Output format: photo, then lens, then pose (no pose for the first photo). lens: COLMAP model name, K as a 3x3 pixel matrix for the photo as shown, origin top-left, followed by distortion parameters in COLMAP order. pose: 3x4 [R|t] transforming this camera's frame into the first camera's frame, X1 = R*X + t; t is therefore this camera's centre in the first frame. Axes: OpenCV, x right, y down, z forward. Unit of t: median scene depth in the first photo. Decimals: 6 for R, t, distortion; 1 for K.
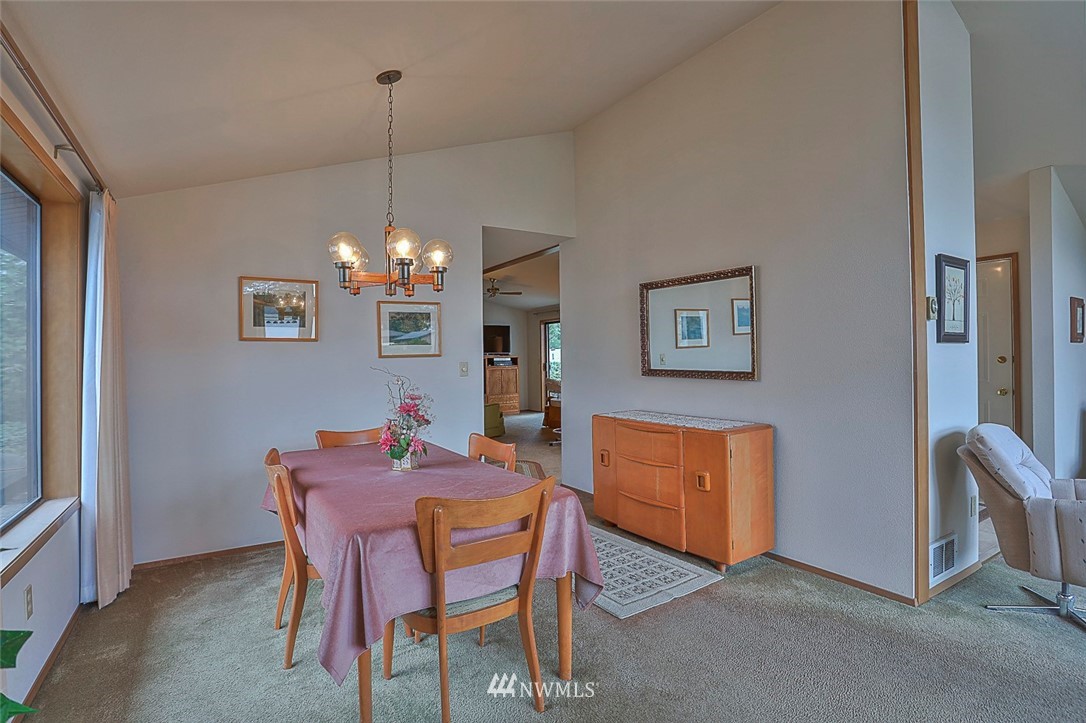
lens RADIAL K [[535.3, 0, 535.7], [0, 535.3, 355.3], [0, 0, 1]] dist [-0.057248, 0.017253]
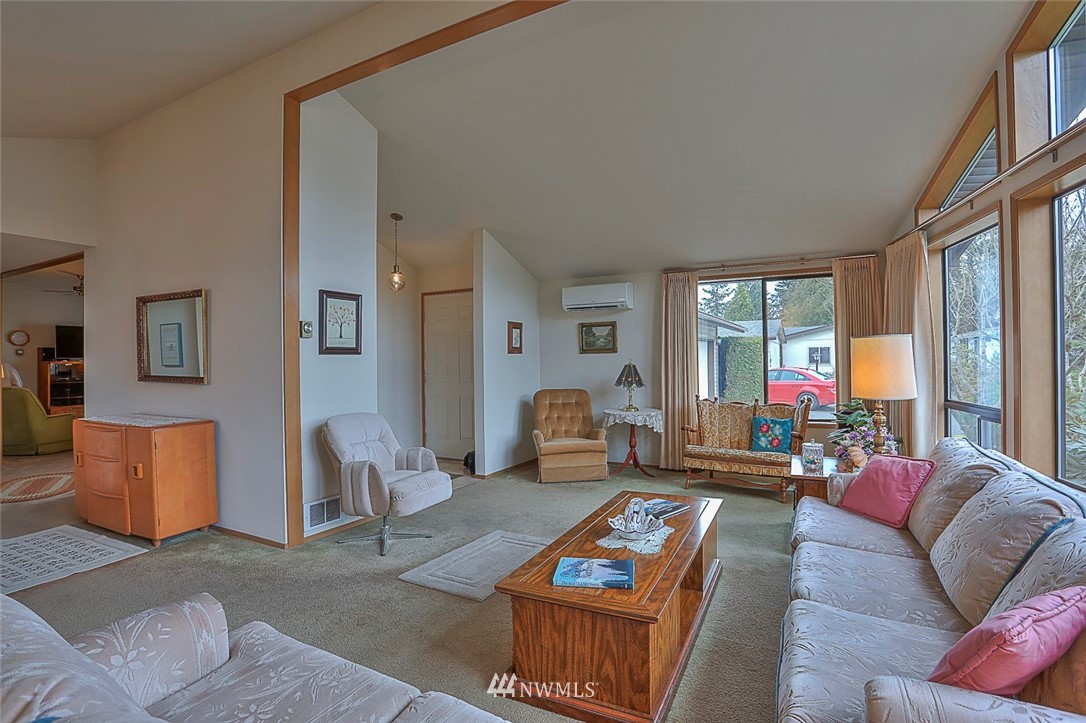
lens RADIAL K [[535.3, 0, 538.4], [0, 535.3, 356.8], [0, 0, 1]] dist [-0.057248, 0.017253]
pose [[0.867712, 0.005901, 0.497033, 0.524725], [-0.002302, 0.999967, -0.007852, -0.007537], [-0.497062, 0.005668, 0.867696, -0.444191]]
